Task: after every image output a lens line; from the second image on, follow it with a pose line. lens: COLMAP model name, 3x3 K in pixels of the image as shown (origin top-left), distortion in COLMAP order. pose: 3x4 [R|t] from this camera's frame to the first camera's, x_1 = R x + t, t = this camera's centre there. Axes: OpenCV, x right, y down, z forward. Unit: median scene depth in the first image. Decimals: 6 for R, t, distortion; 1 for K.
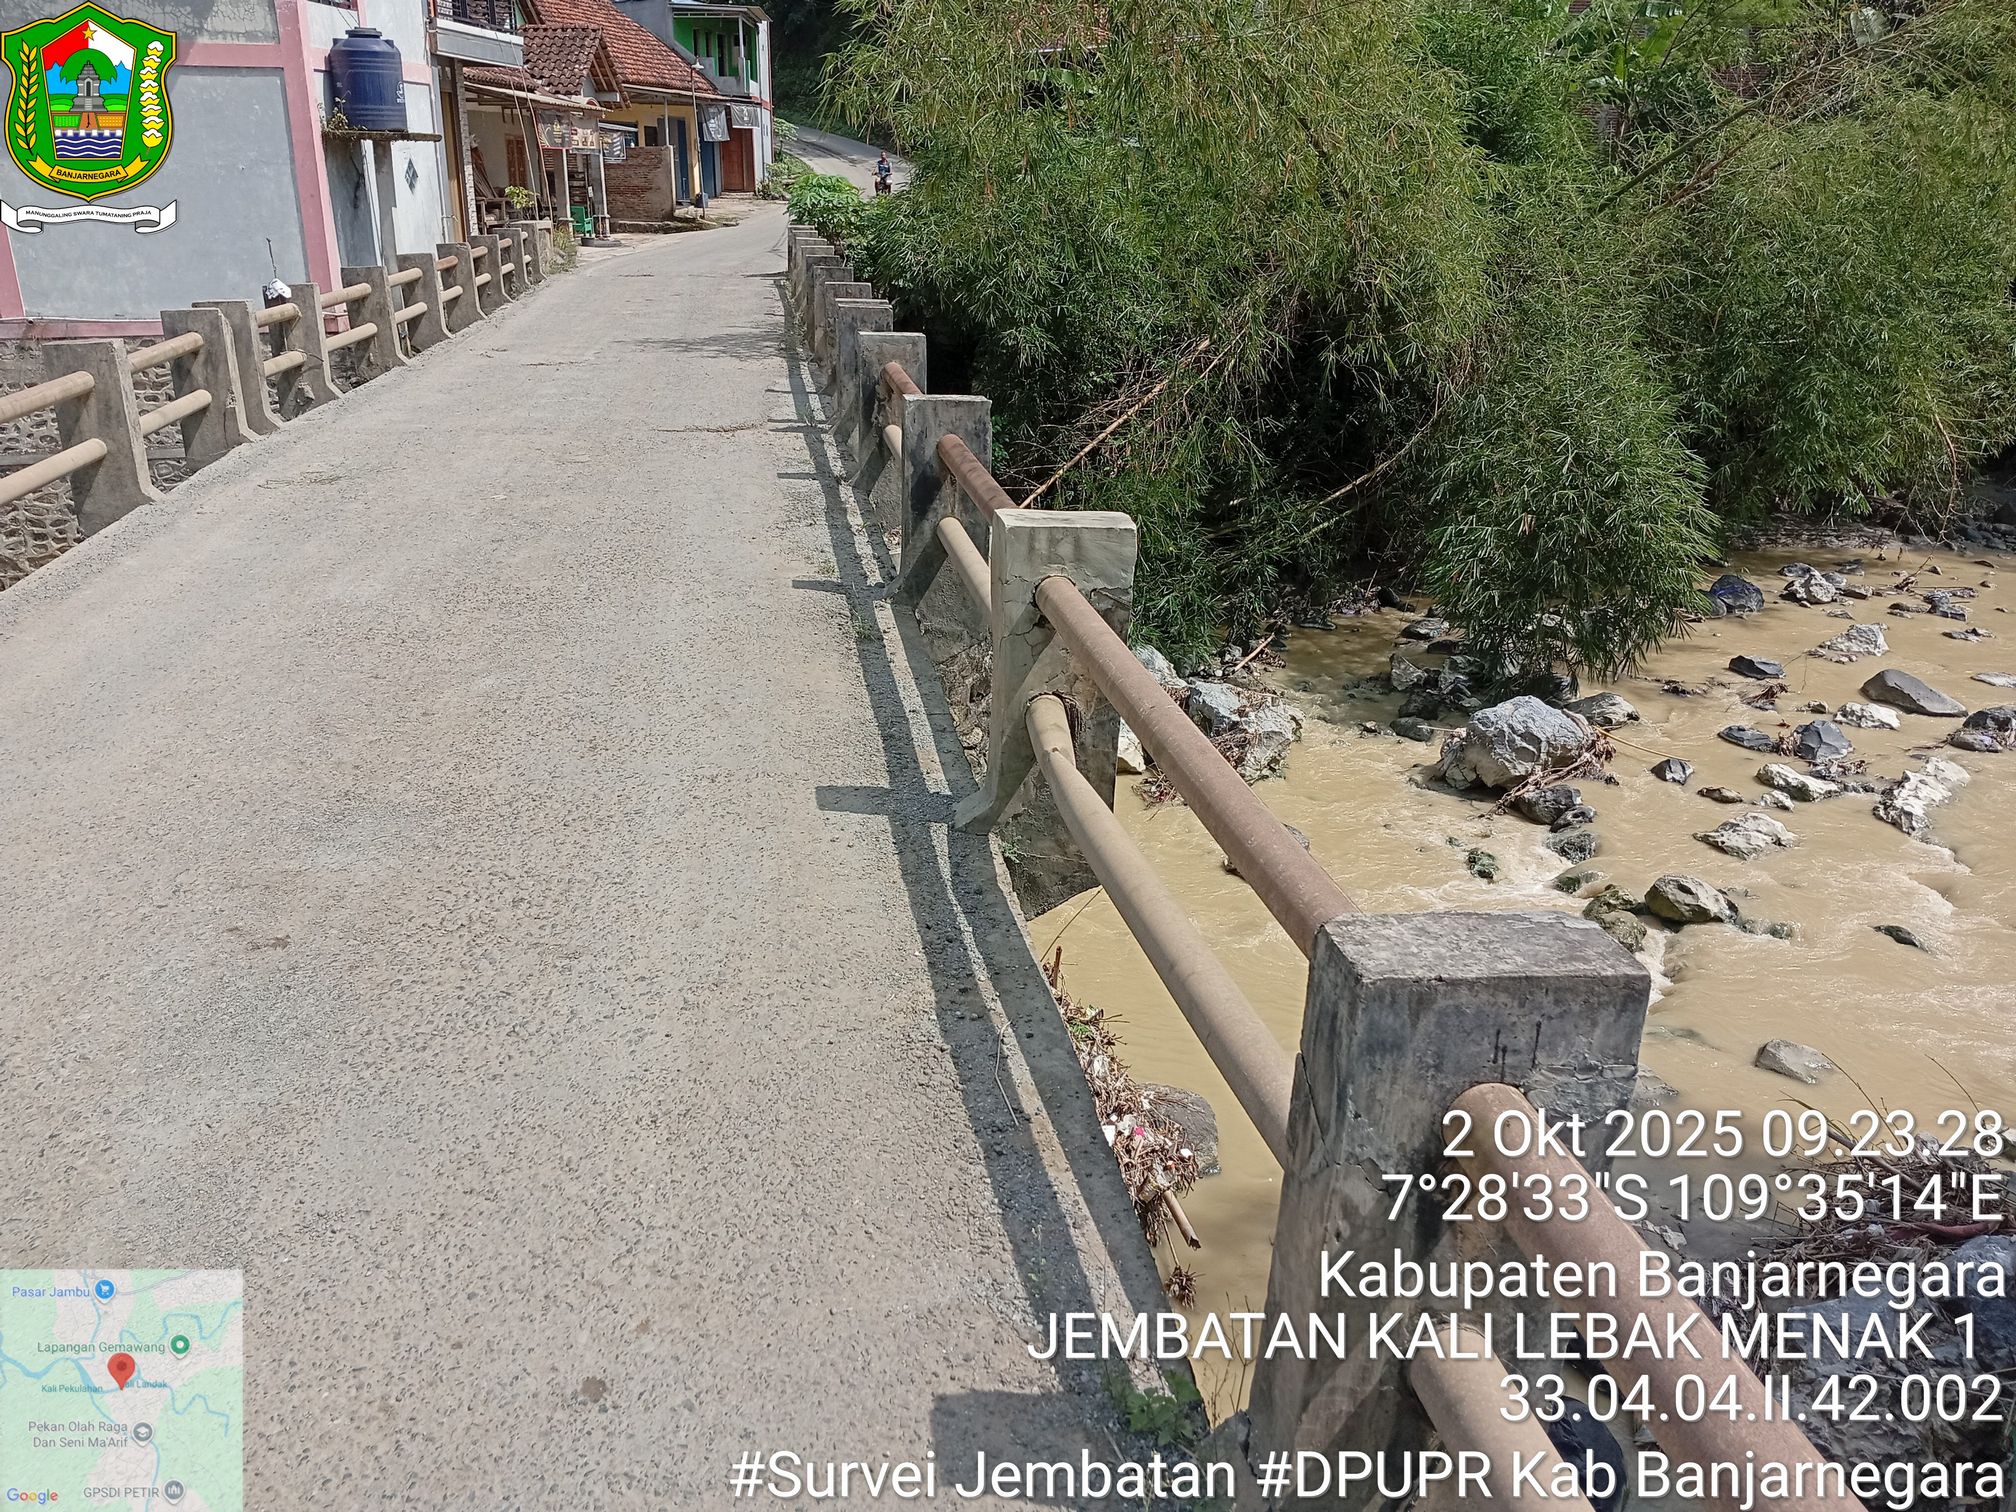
lens RADIAL K [[1551.0, 0, 1022.3], [0, 1551.0, 782.6], [0, 0, 1]] dist [0.064399, -0.139443]
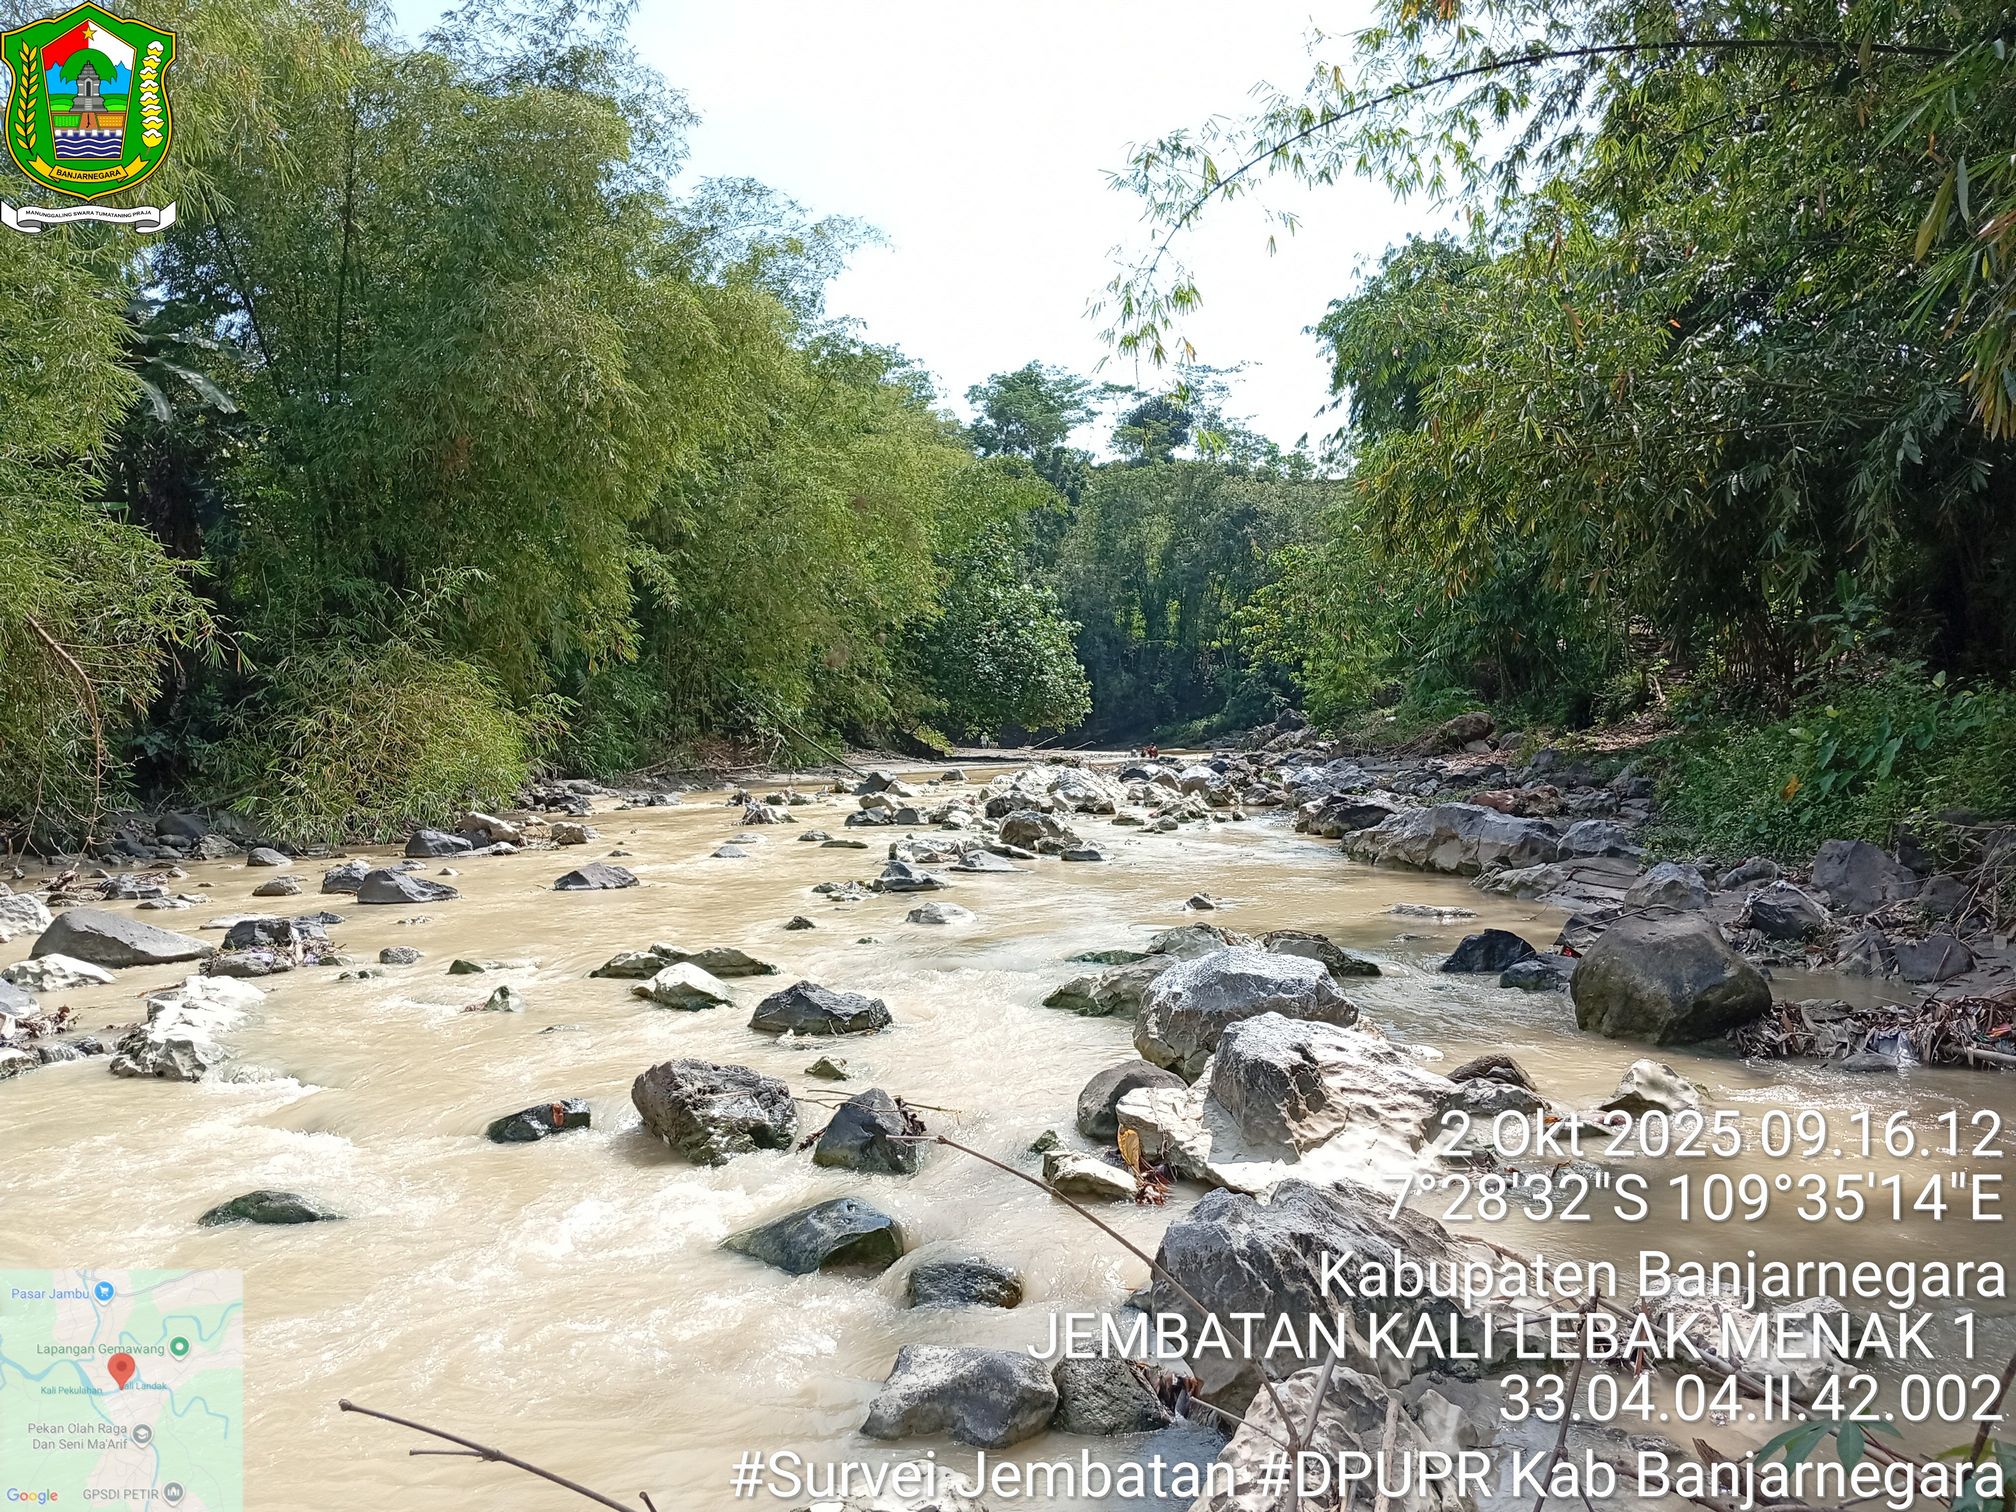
lens RADIAL K [[1551.0, 0, 989.3], [0, 1551.0, 762.8], [0, 0, 1]] dist [0.064399, -0.139443]
pose [[0.478969, -0.035834, 0.877100, 0.255833], [0.346735, 0.925643, -0.151528, 0.098771], [-0.806451, 0.376698, 0.455779, 0.527208]]
